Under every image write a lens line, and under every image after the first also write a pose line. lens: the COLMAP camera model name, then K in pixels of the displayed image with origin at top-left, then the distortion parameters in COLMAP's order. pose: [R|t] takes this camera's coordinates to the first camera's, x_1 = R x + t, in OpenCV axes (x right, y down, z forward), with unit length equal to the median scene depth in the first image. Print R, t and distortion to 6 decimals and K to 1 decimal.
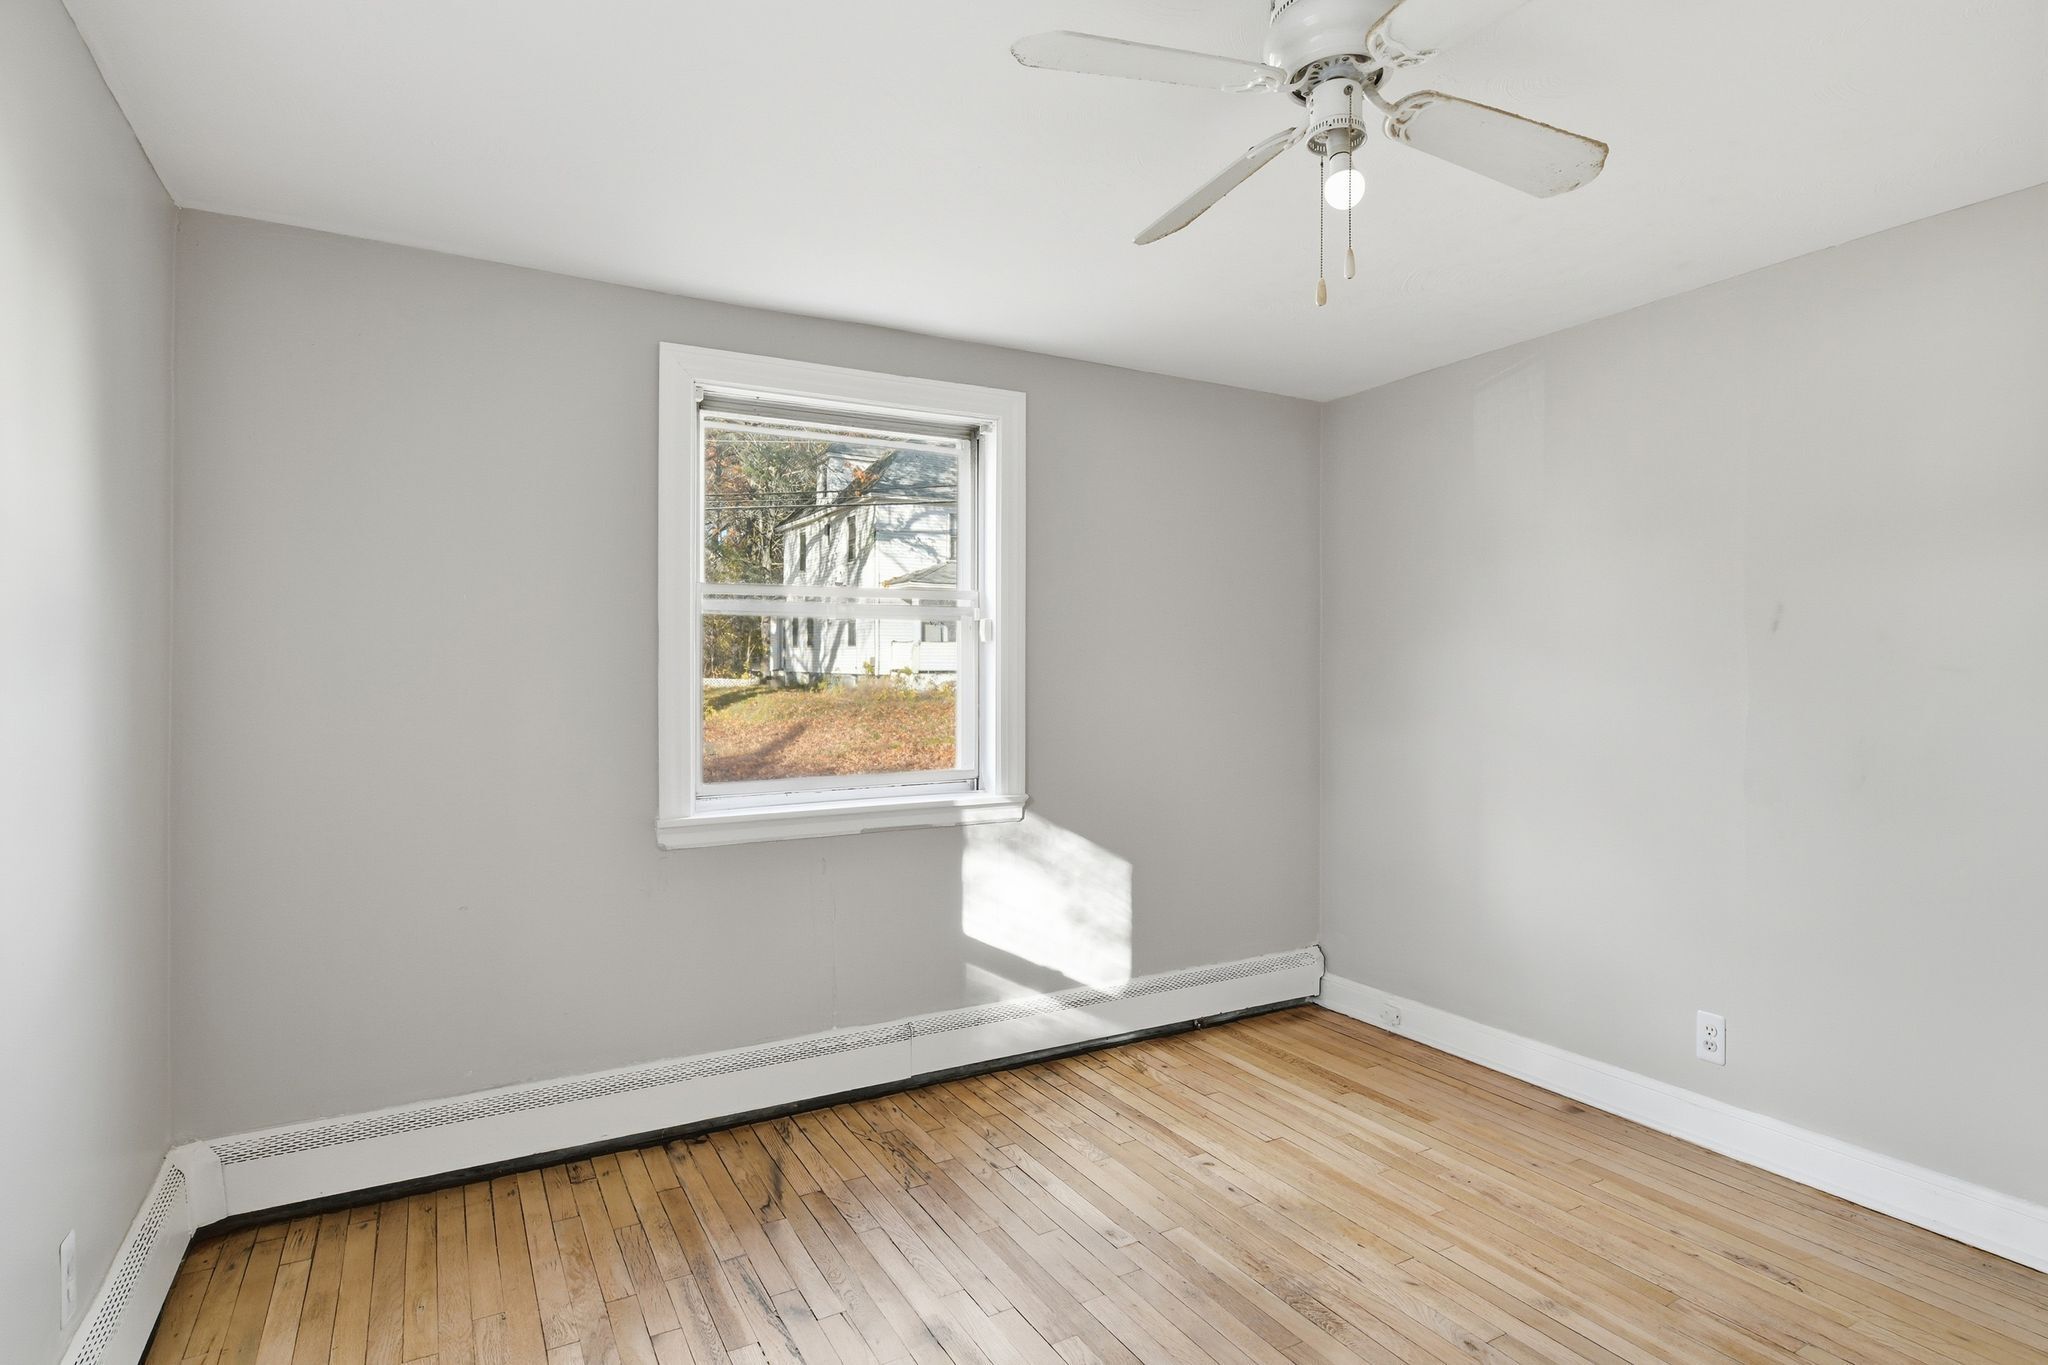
lens RADIAL K [[1052.0, 0, 1025.2], [0, 1052.0, 676.5], [0, 0, 1]] dist [-0.000293, 0.000188]
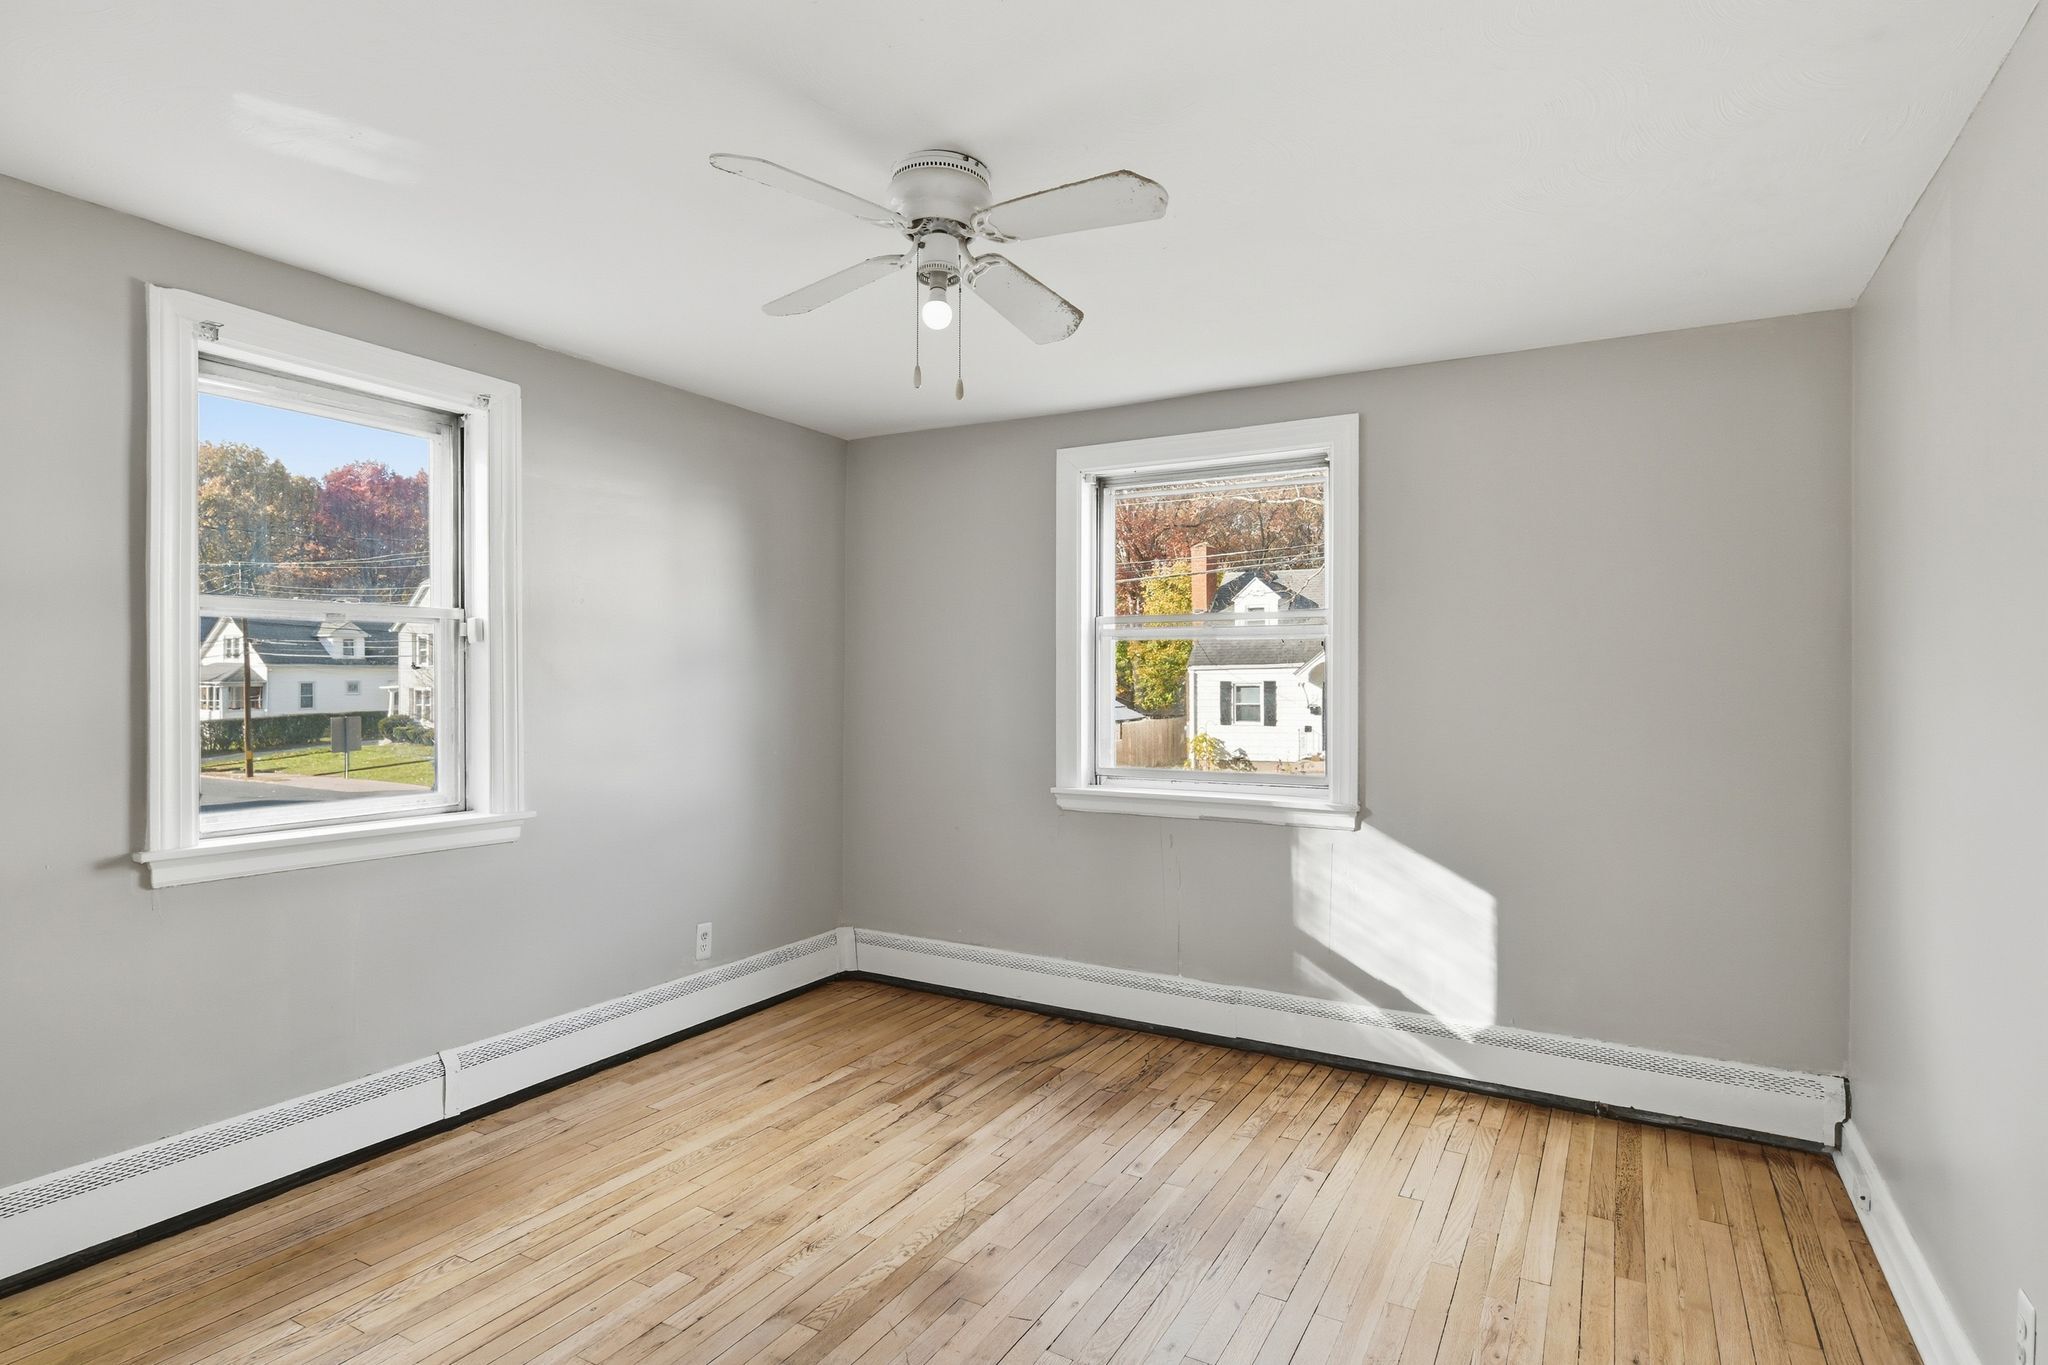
lens RADIAL K [[1052.0, 0, 1027.0], [0, 1052.0, 683.3], [0, 0, 1]] dist [-0.000293, 0.000188]
pose [[0.513415, 0.006812, -0.858114, 0.772946], [-0.007269, 0.999967, 0.003589, -0.008397], [0.858110, 0.004395, 0.513447, 0.219348]]
